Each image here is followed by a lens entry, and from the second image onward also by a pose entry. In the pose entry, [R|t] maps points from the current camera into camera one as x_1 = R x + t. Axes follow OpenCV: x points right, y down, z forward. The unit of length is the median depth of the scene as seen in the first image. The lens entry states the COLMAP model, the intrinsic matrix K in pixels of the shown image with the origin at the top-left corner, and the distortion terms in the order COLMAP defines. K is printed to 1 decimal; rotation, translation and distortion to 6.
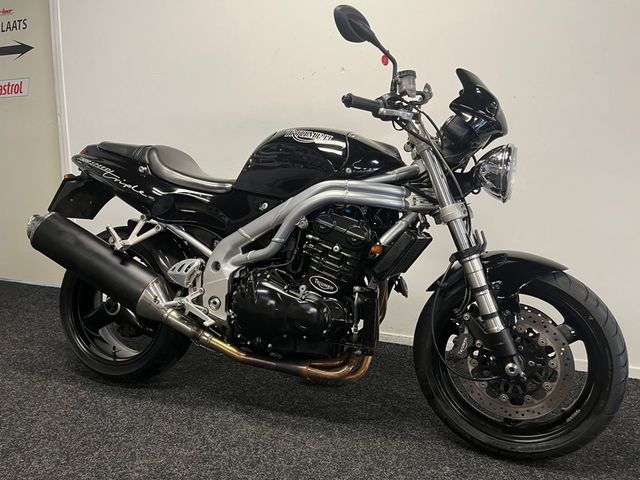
lens RADIAL K [[484.2, 0, 321.5], [0, 484.2, 238.6], [0, 0, 1]] dist [0.085697, -0.118600]
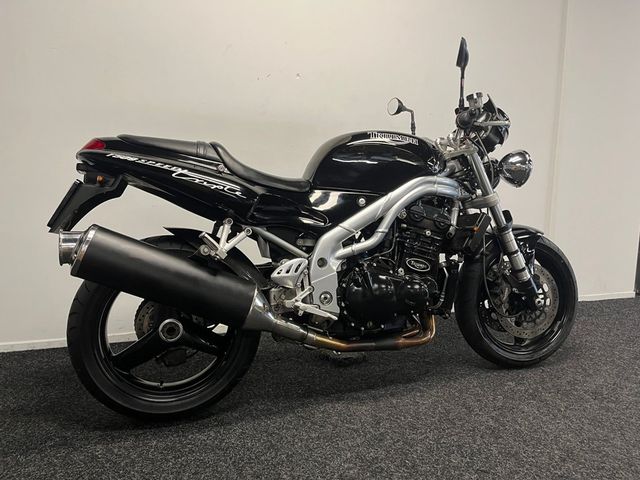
lens RADIAL K [[484.2, 0, 321.5], [0, 484.2, 238.6], [0, 0, 1]] dist [0.085697, -0.118600]
pose [[0.777992, -0.089009, 0.621937, -0.897803], [0.094026, 0.995260, 0.024819, -0.020232], [-0.621199, 0.039169, 0.782674, 0.213604]]
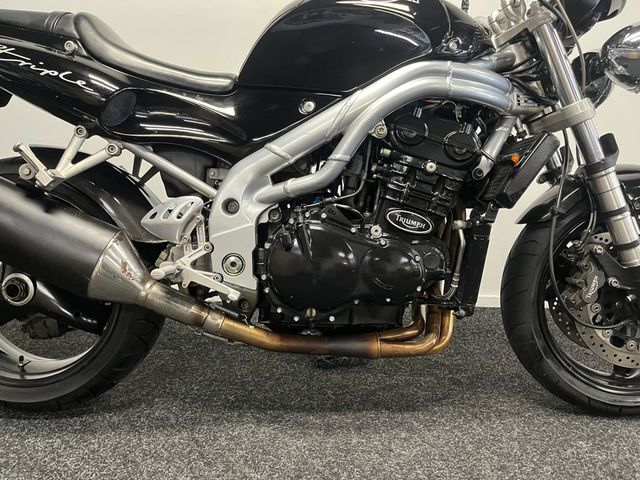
lens RADIAL K [[484.2, 0, 321.5], [0, 484.2, 238.6], [0, 0, 1]] dist [0.085697, -0.118600]
pose [[0.938103, -0.067698, 0.339675, -0.342150], [0.047275, 0.996561, 0.068054, 0.065040], [-0.343114, -0.047784, 0.938078, 0.392421]]
